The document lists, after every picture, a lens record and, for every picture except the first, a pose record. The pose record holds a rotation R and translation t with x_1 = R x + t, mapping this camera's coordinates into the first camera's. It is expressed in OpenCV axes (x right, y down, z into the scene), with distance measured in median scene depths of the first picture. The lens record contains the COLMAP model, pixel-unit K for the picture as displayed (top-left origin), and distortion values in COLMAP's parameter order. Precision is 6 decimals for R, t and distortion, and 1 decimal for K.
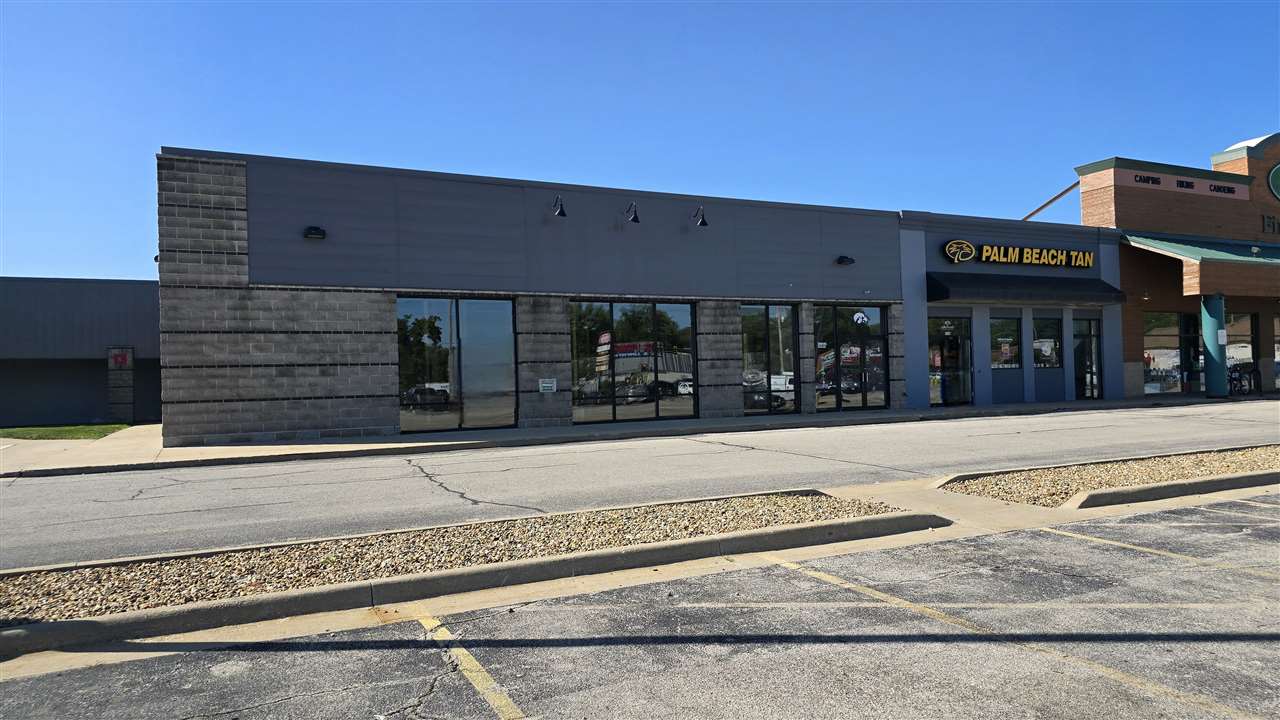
lens RADIAL K [[849.1, 0, 638.4], [0, 849.1, 356.1], [0, 0, 1]] dist [0.024335, -0.006598]
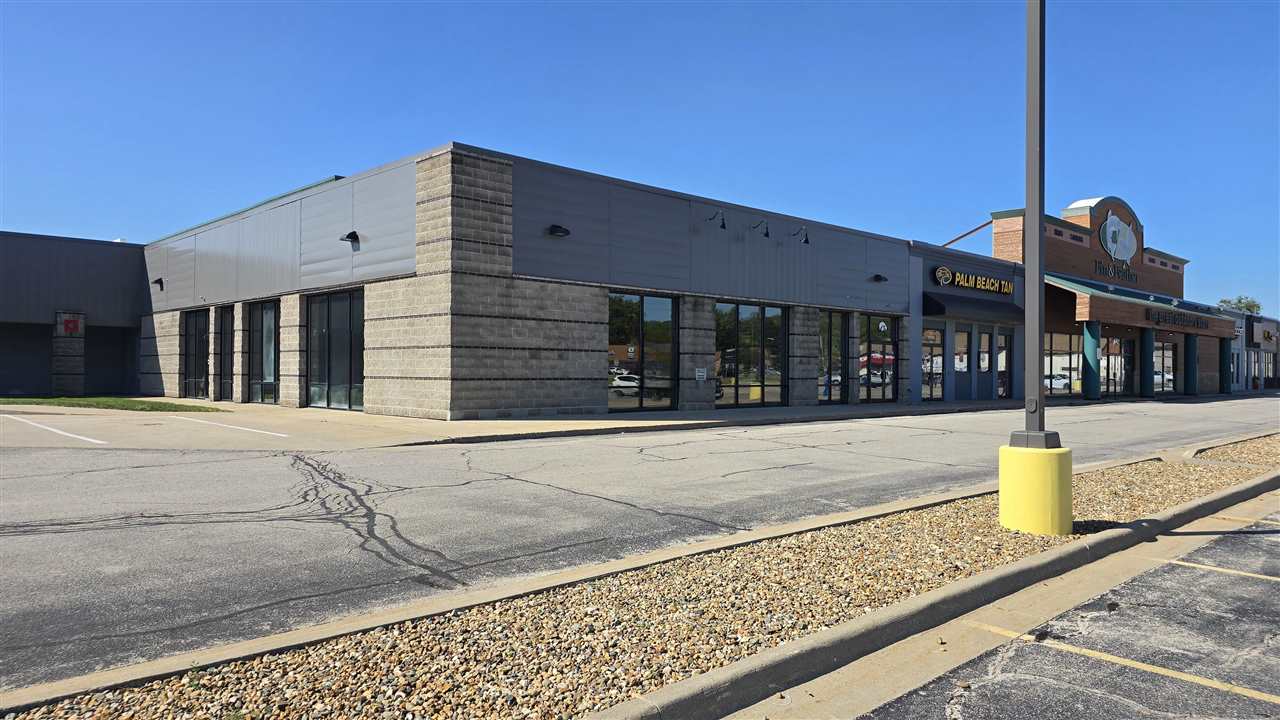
lens RADIAL K [[849.1, 0, 644.6], [0, 849.1, 366.4], [0, 0, 1]] dist [0.024335, -0.006598]
pose [[0.956798, 0.037026, 0.288388, -0.581942], [-0.044294, 0.998843, 0.018714, 0.006382], [-0.287361, -0.030679, 0.957331, -0.097462]]
